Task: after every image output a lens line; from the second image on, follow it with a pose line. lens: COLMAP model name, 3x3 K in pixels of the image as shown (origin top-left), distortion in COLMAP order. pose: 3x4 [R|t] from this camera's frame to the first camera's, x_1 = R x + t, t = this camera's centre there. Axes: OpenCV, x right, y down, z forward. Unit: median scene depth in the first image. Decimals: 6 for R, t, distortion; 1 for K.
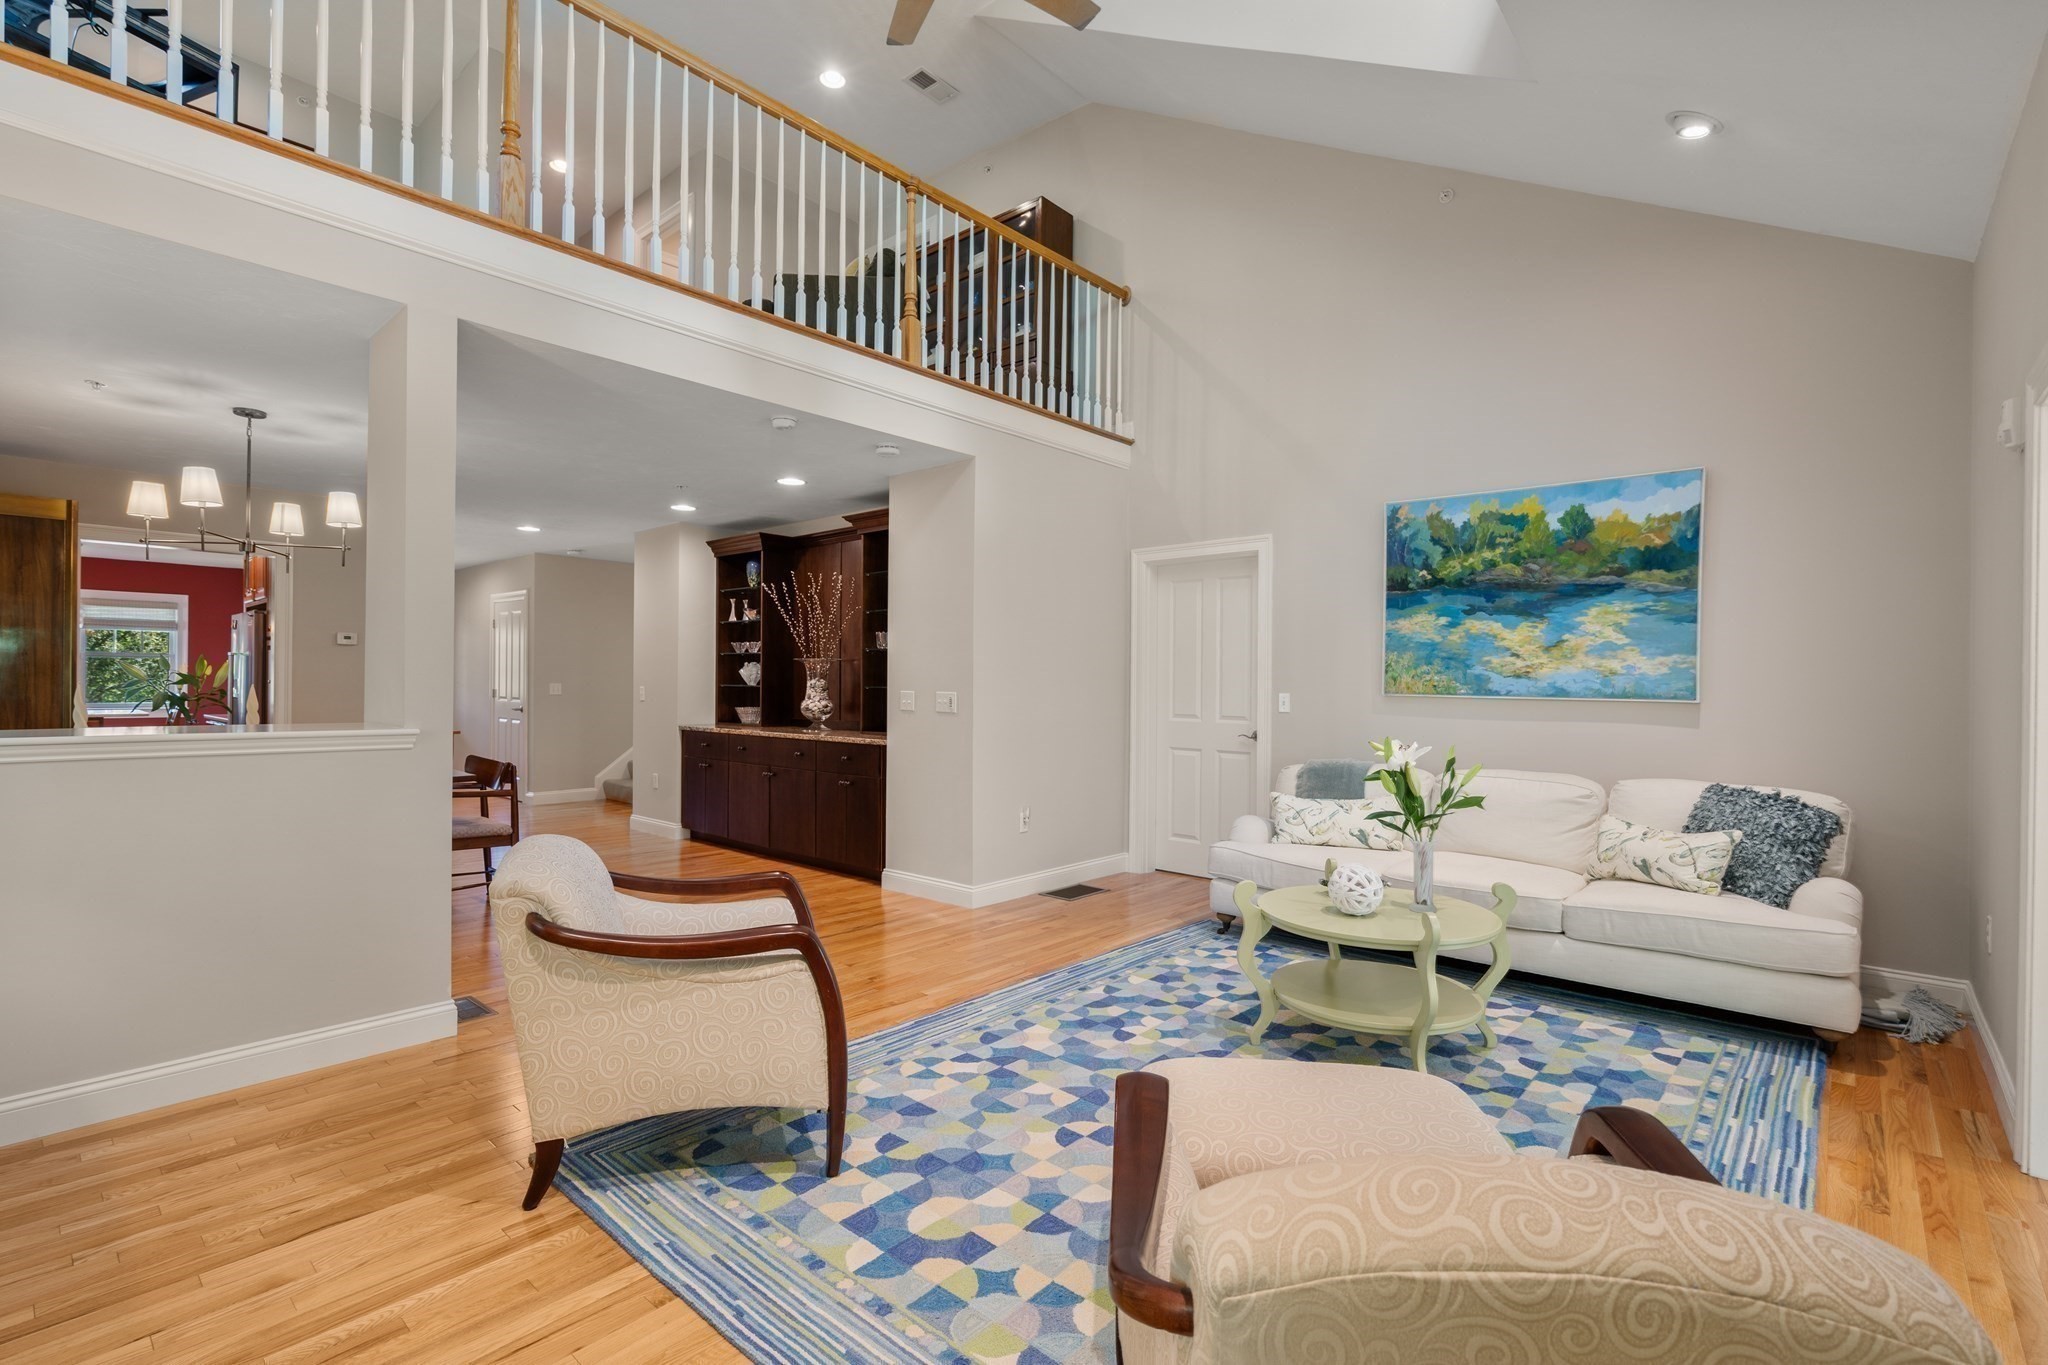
lens RADIAL K [[928.0, 0, 1020.6], [0, 928.0, 689.6], [0, 0, 1]] dist [-0.004997, 0.000477]
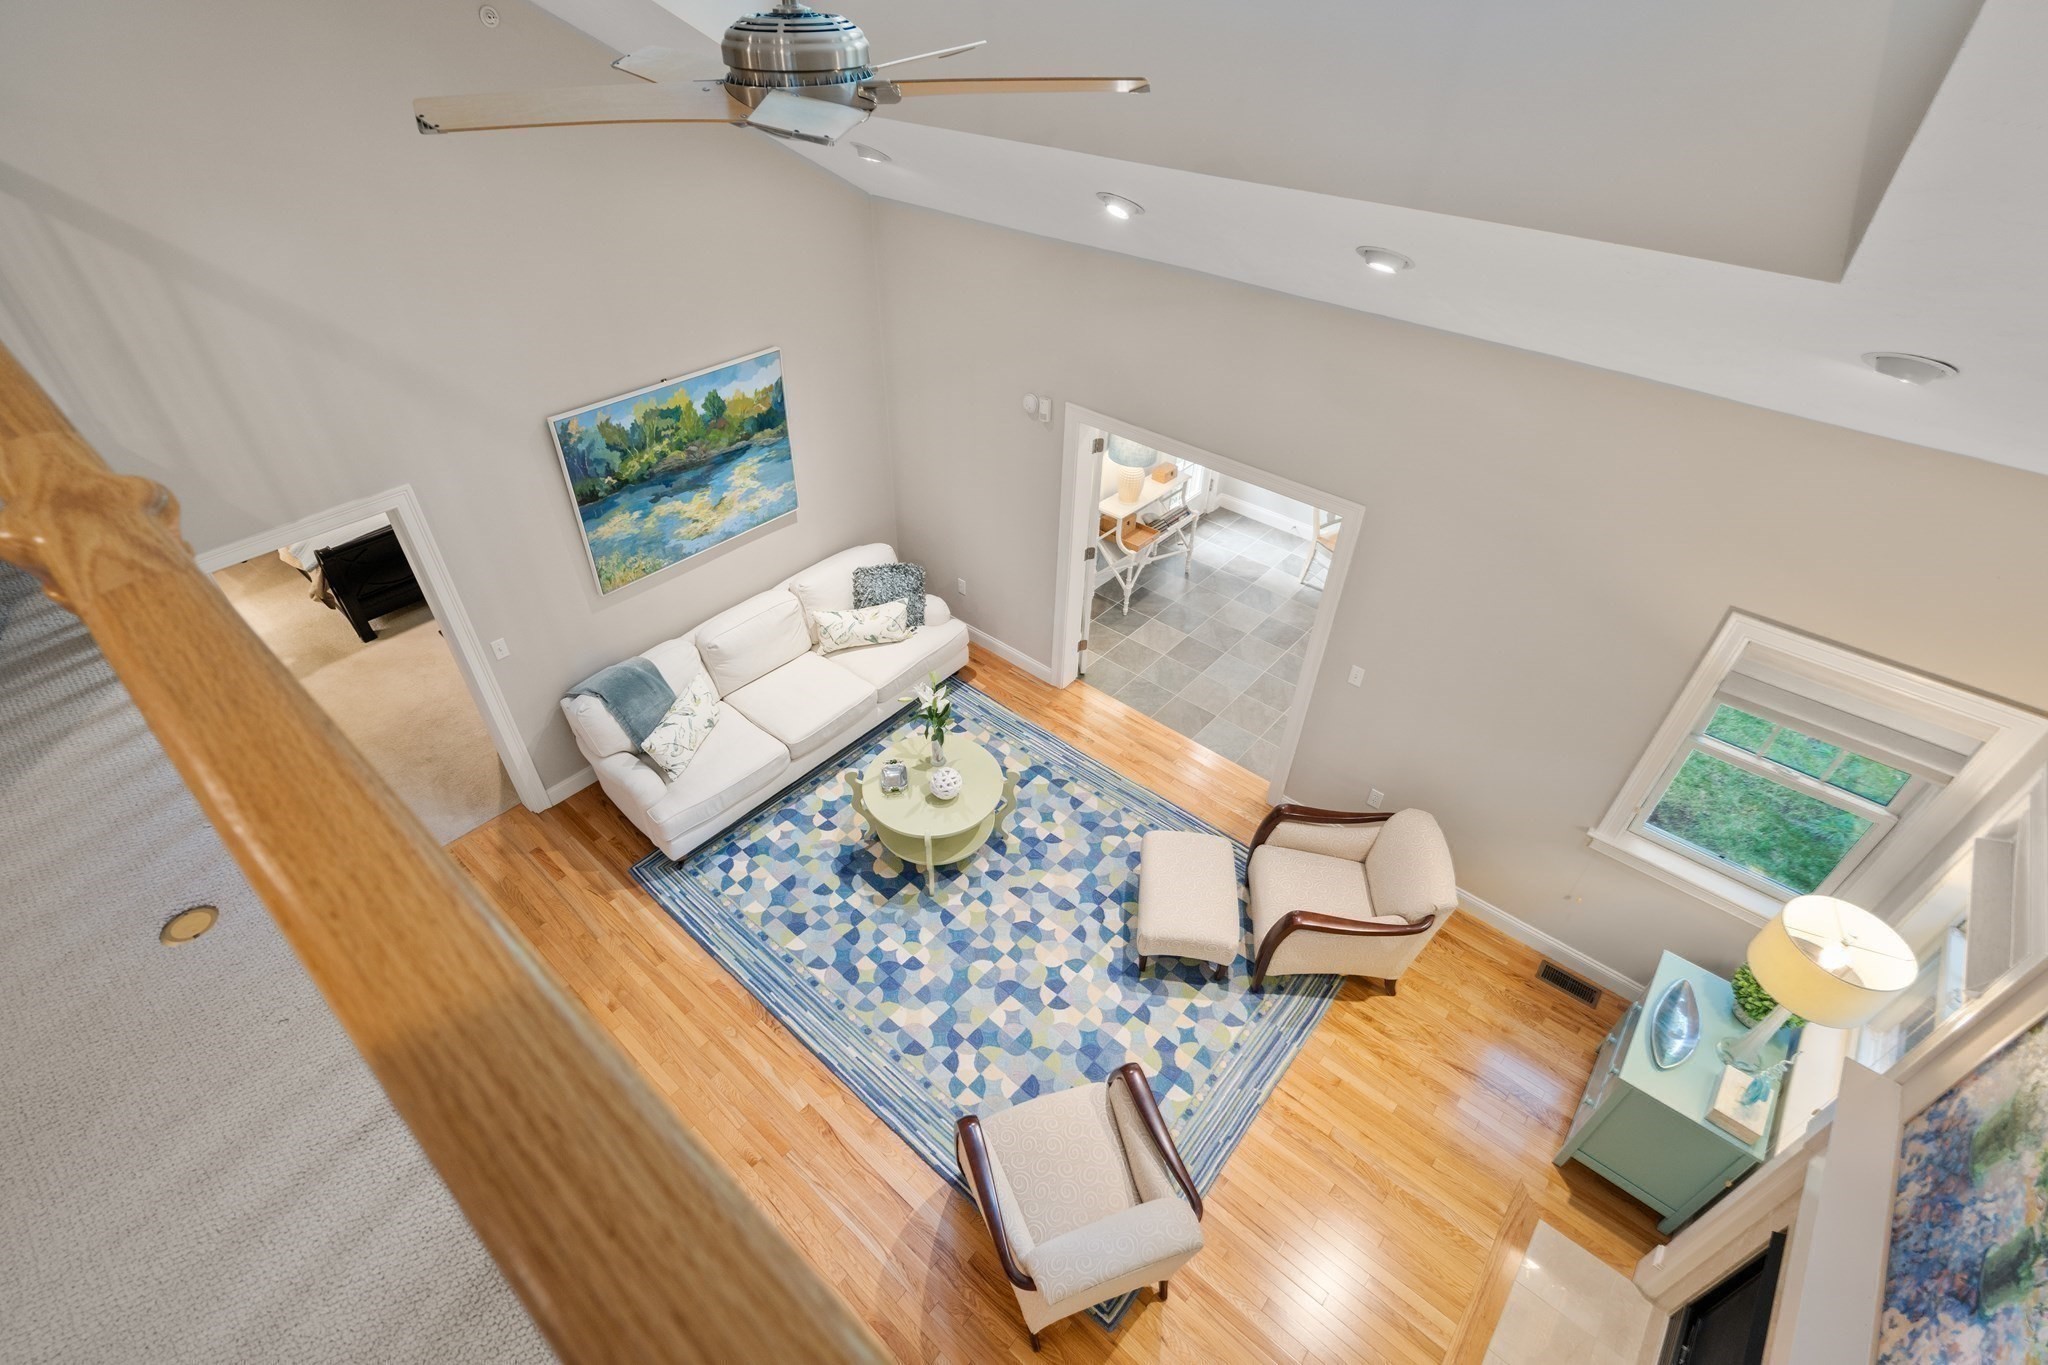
lens RADIAL K [[922.5, 0, 1026.1], [0, 922.5, 689.4], [0, 0, 1]] dist [-0.010269, 0.000289]
pose [[-0.020861, -0.644795, 0.764071, -0.545830], [-0.013378, 0.764349, 0.644664, -0.676853], [-0.999693, 0.003227, -0.024571, 0.644621]]
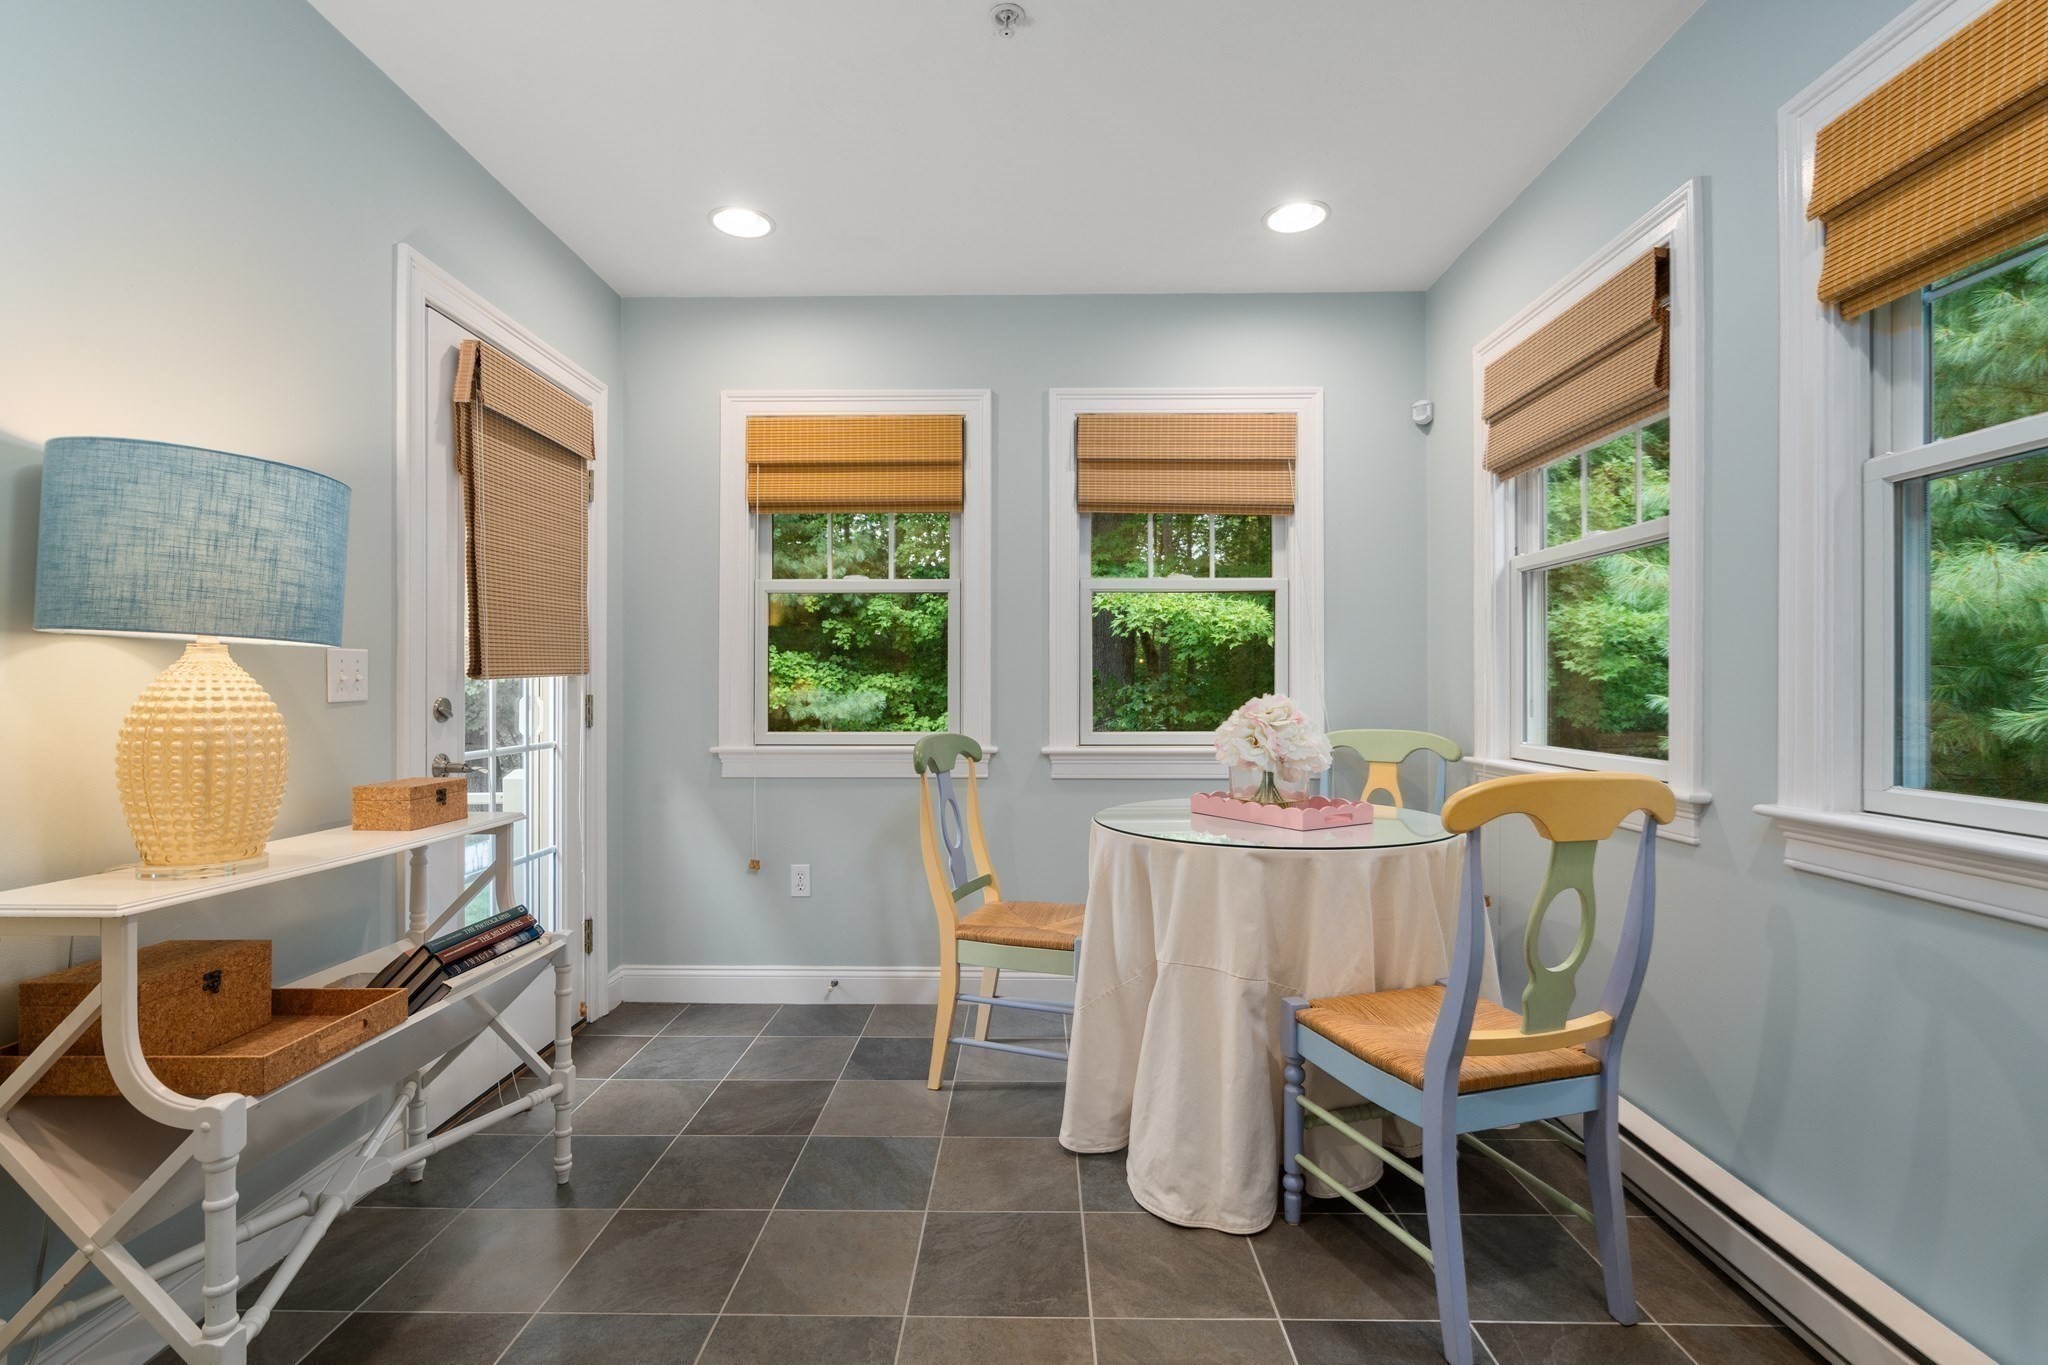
lens RADIAL K [[928.0, 0, 1020.6], [0, 928.0, 689.6], [0, 0, 1]] dist [-0.004997, 0.000477]
pose [[-0.653150, -0.009908, 0.757164, 0.443156], [0.000500, 0.999909, 0.013517, 0.034637], [-0.757228, 0.009207, -0.653085, 0.419320]]
